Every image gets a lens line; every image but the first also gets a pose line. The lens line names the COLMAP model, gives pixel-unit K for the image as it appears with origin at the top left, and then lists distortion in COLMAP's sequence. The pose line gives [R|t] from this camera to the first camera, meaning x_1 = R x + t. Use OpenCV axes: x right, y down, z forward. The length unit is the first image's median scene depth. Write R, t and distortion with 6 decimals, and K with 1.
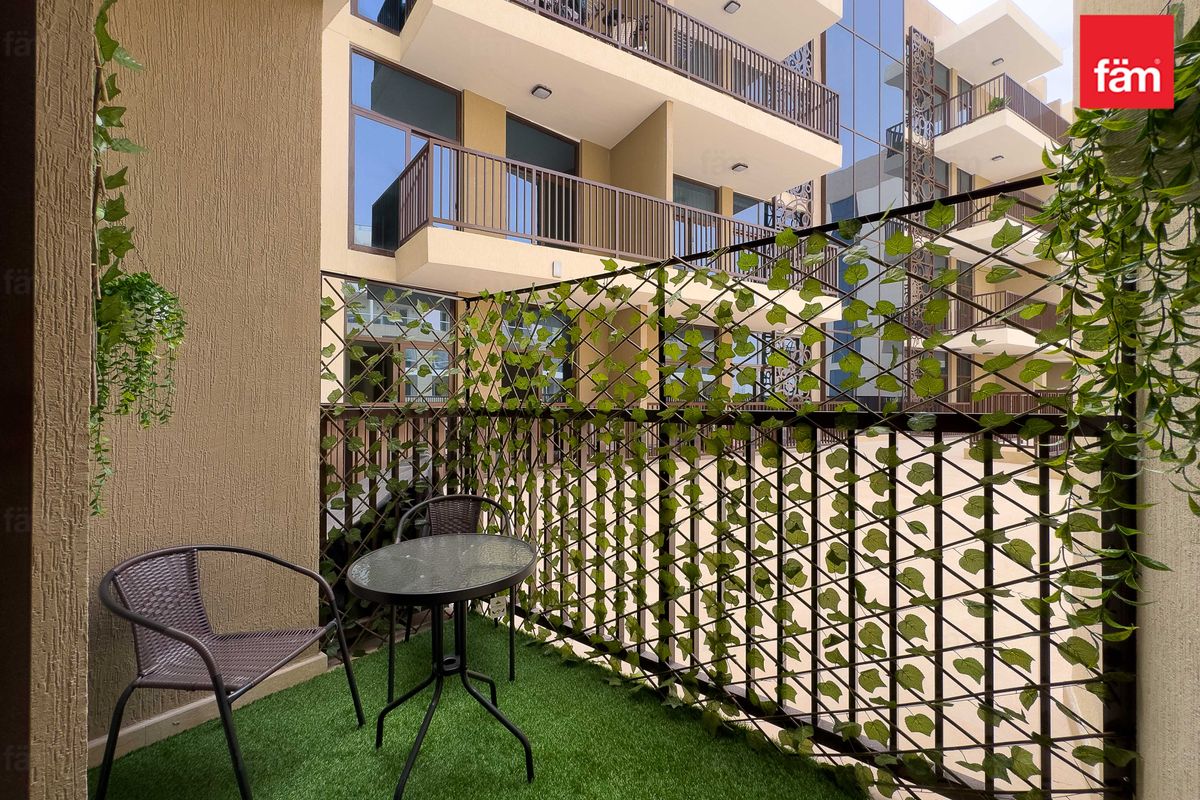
lens RADIAL K [[482.6, 0, 607.0], [0, 482.6, 399.6], [0, 0, 1]] dist [-0.002882, 0.001070]
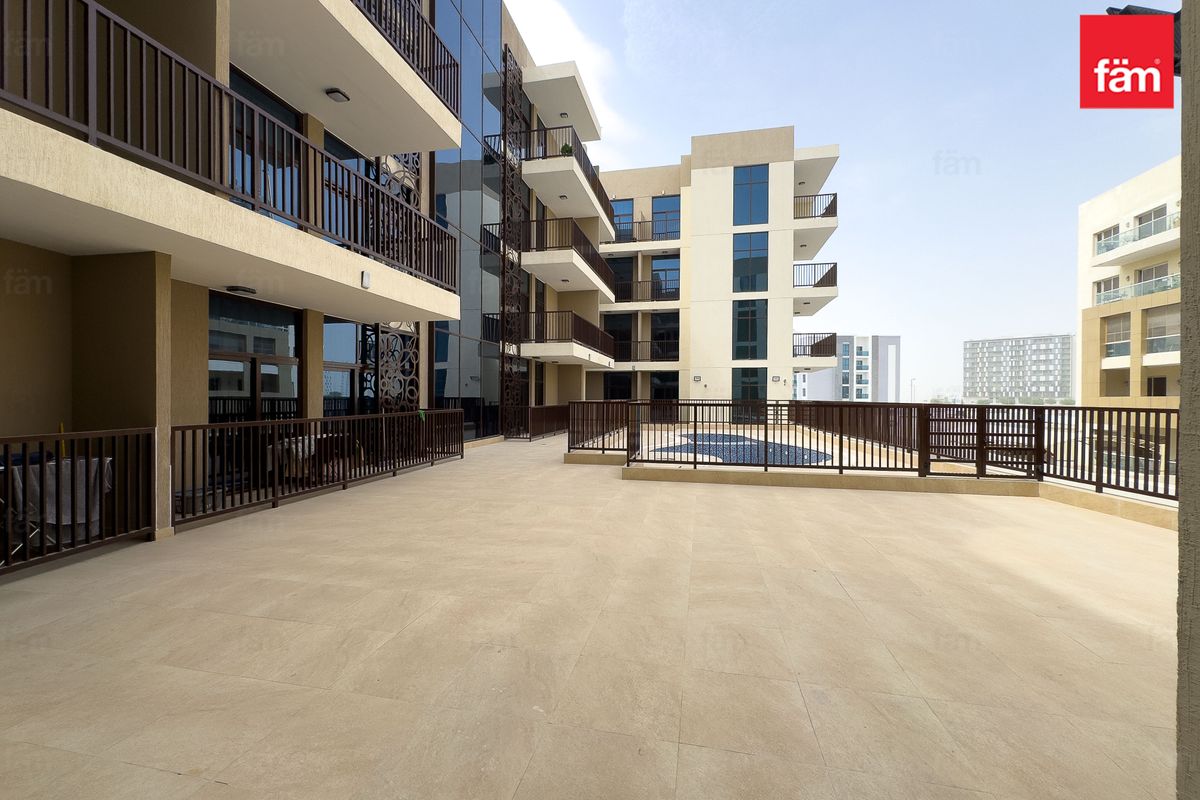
lens RADIAL K [[482.6, 0, 598.2], [0, 482.6, 399.1], [0, 0, 1]] dist [-0.002882, 0.001070]
pose [[0.685985, -0.002207, 0.727612, 0.009678], [-0.005784, 0.999947, 0.008486, -0.022230], [-0.727592, -0.010029, 0.685936, 0.161883]]
